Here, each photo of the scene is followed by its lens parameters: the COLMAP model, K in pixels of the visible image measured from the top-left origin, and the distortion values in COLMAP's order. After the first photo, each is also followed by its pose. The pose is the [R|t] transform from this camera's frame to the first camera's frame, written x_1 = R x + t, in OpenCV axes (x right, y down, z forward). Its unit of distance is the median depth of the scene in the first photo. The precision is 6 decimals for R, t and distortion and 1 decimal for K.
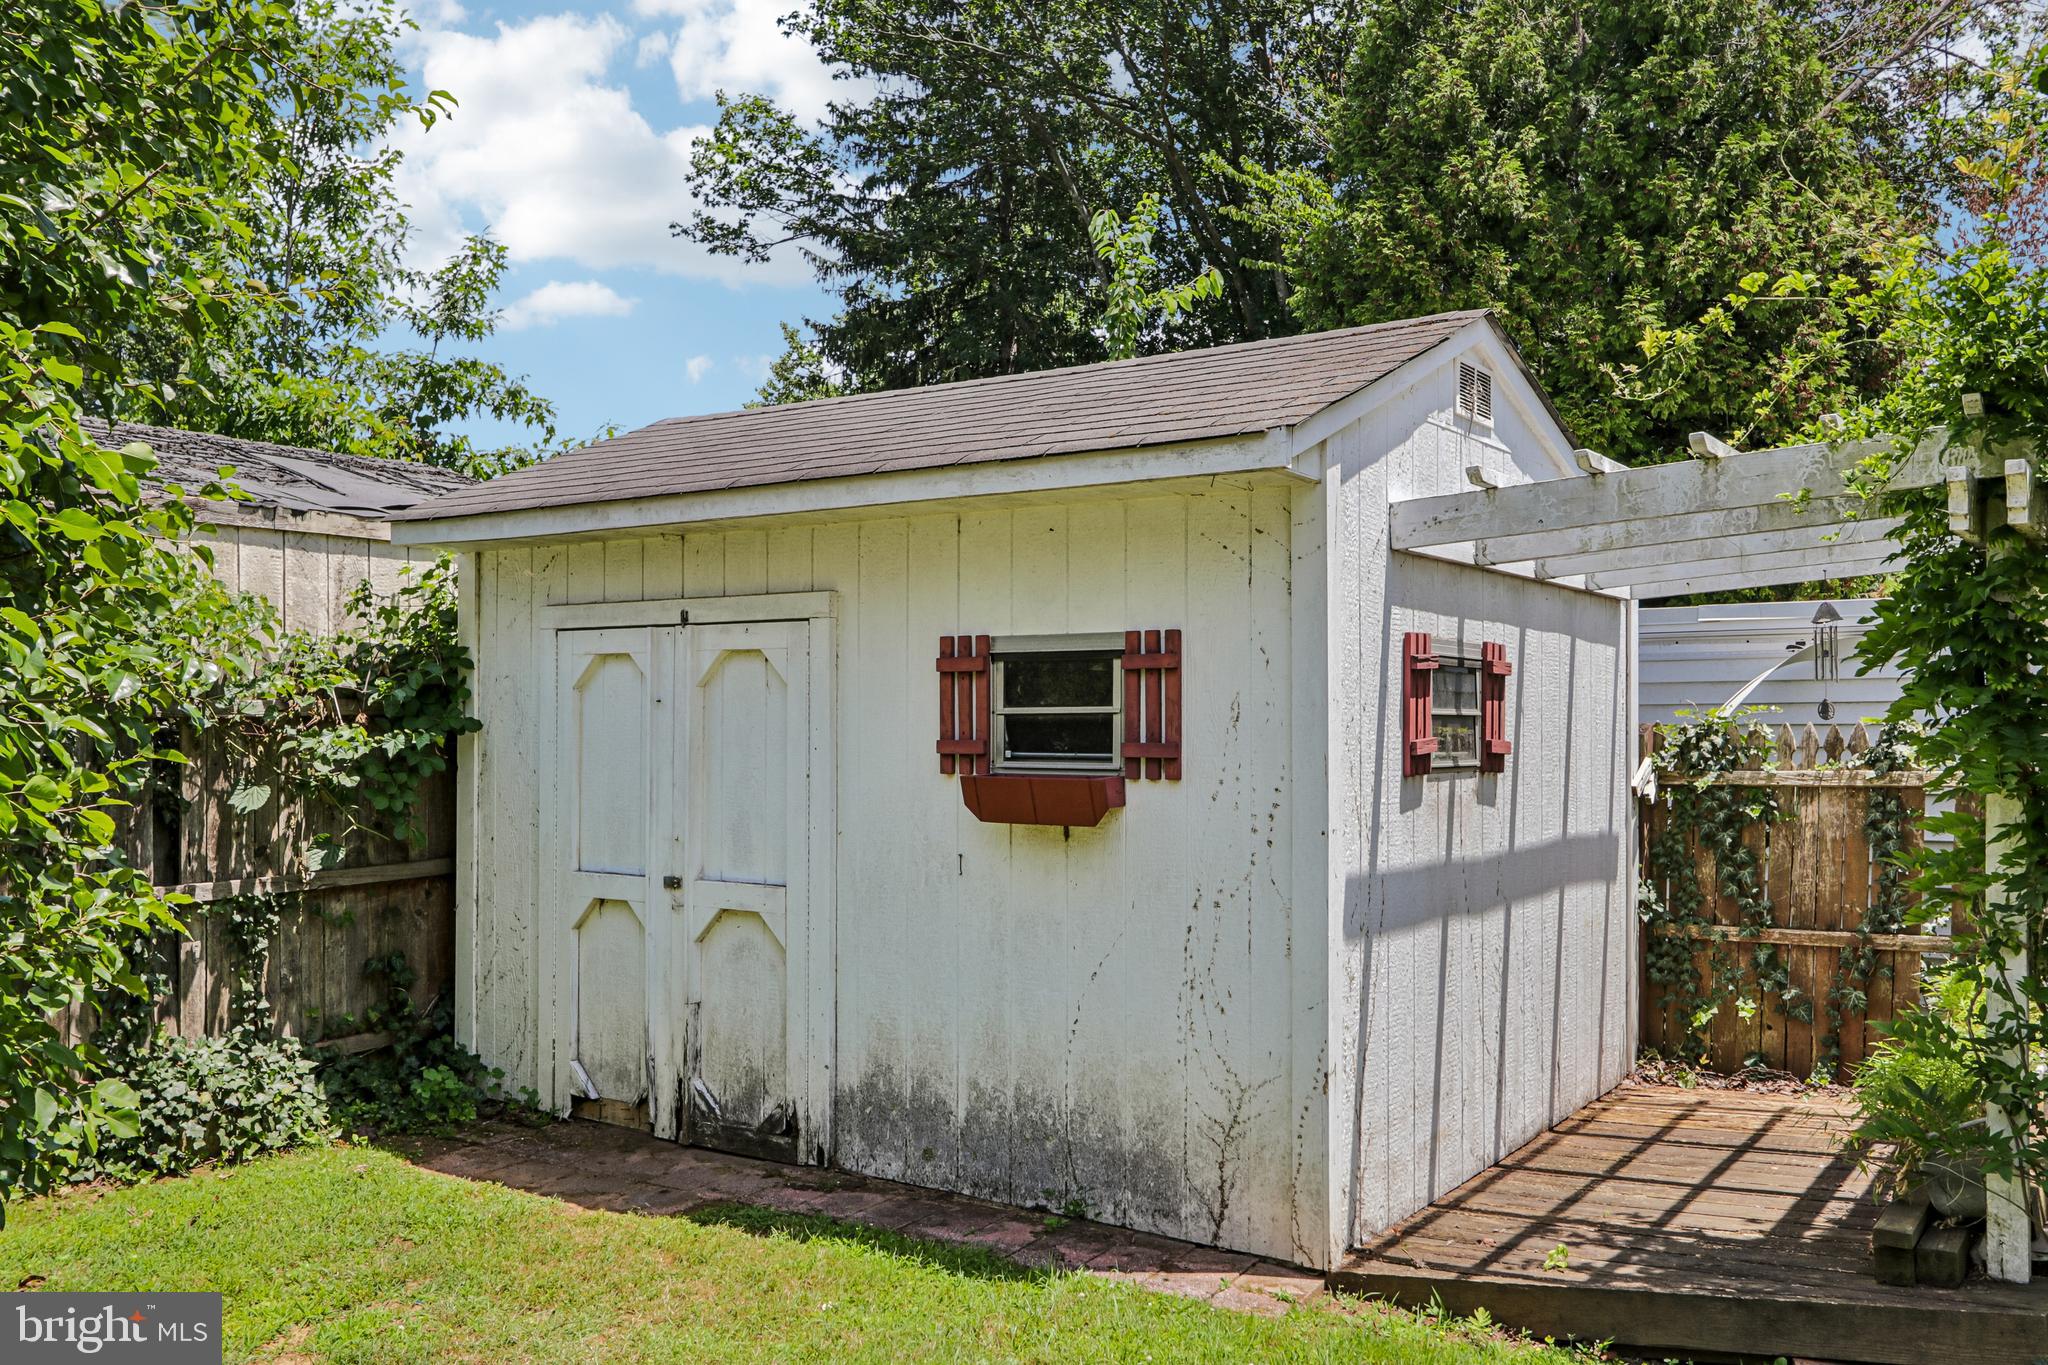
lens RADIAL K [[1775.0, 0, 1024.0], [0, 1775.0, 682.5], [0, 0, 1]] dist [0.000649, 0.000659]
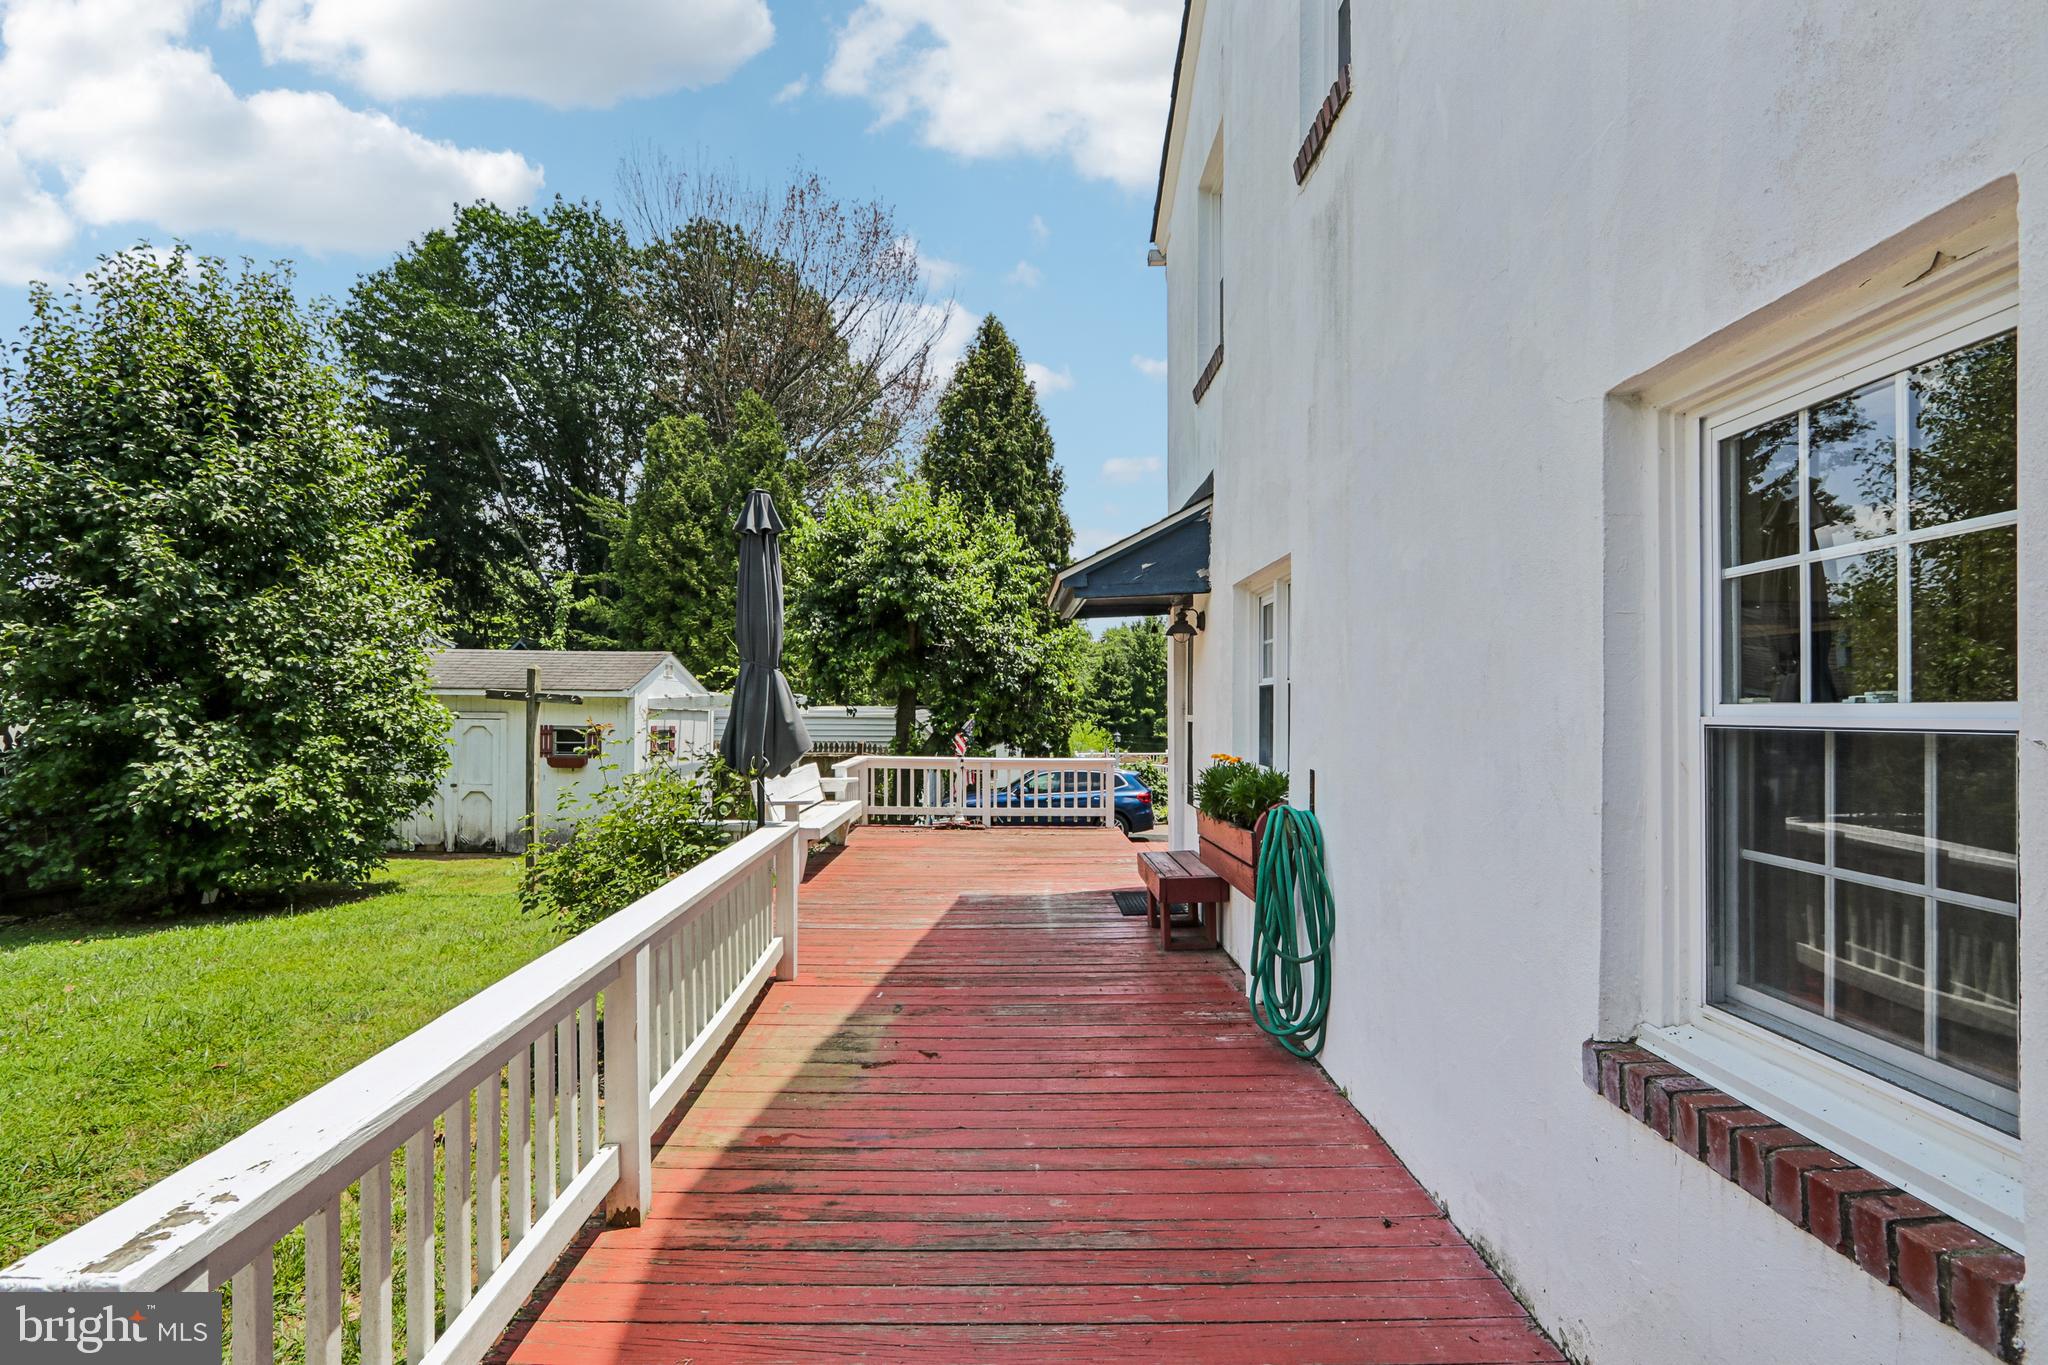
lens RADIAL K [[949.4, 0, 1012.2], [0, 949.4, 694.7], [0, 0, 1]] dist [-0.017551, 0.000942]
pose [[0.841598, 0.022243, 0.539646, -0.243419], [-0.022057, 0.999734, -0.006808, -0.083327], [-0.539654, -0.006173, 0.841864, -1.177490]]
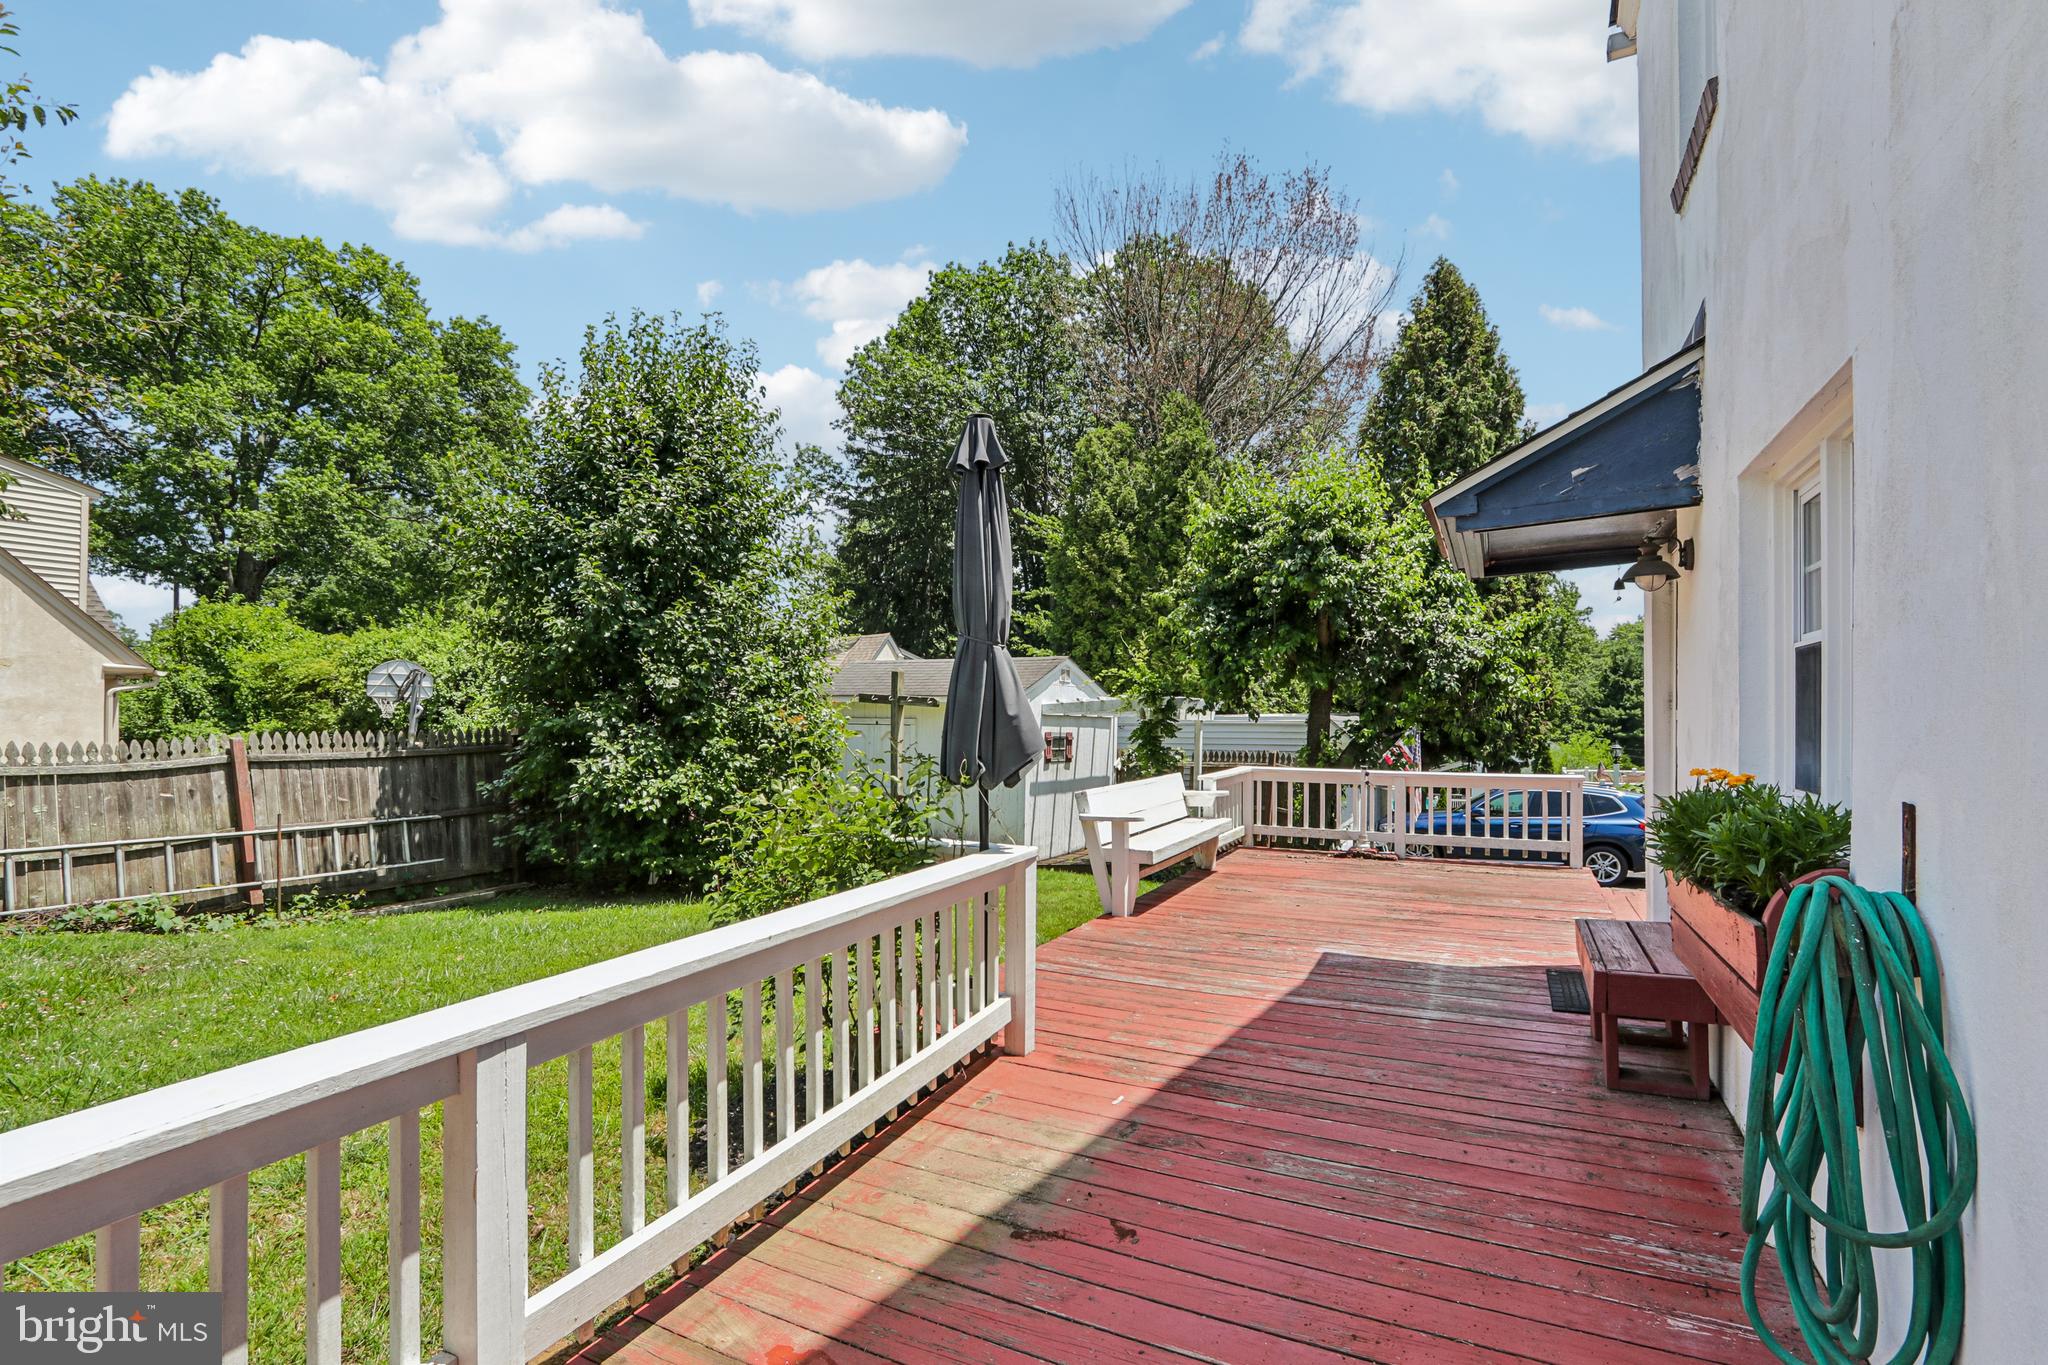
lens RADIAL K [[952.3, 0, 1017.8], [0, 952.3, 708.9], [0, 0, 1]] dist [-0.015426, 0.000962]
pose [[0.994638, 0.013376, 0.102552, -0.083952], [-0.013952, 0.999891, 0.004907, -0.072052], [-0.102475, -0.006311, 0.994716, -1.050885]]
